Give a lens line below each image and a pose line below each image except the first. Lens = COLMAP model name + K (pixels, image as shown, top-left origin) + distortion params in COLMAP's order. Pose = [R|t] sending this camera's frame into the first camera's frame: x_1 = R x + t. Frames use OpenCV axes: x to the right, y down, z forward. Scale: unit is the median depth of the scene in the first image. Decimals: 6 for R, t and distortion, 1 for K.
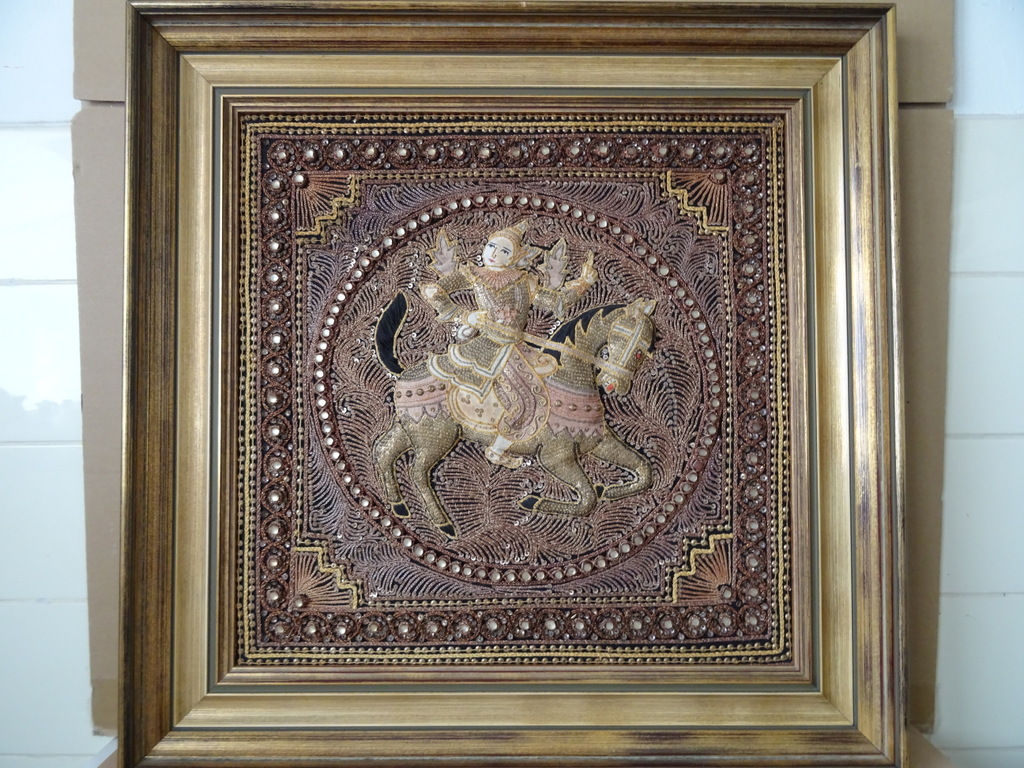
lens RADIAL K [[721.7, 0, 512.7], [0, 721.7, 383.5], [0, 0, 1]] dist [0.000556, -0.000085]
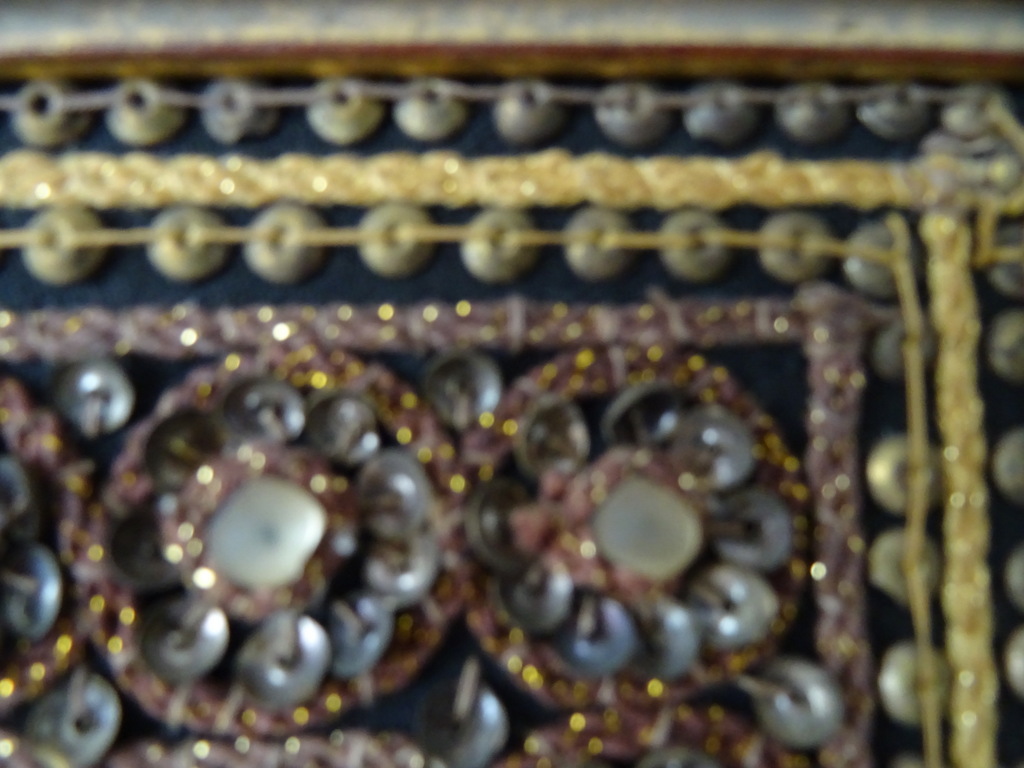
lens RADIAL K [[721.7, 0, 511.7], [0, 721.7, 383.9], [0, 0, 1]] dist [0.000556, -0.000085]
pose [[0.999448, -0.013730, 0.030252, 0.292506], [0.015294, 0.998525, -0.052086, -0.314415], [-0.029493, 0.052520, 0.998184, 0.871659]]
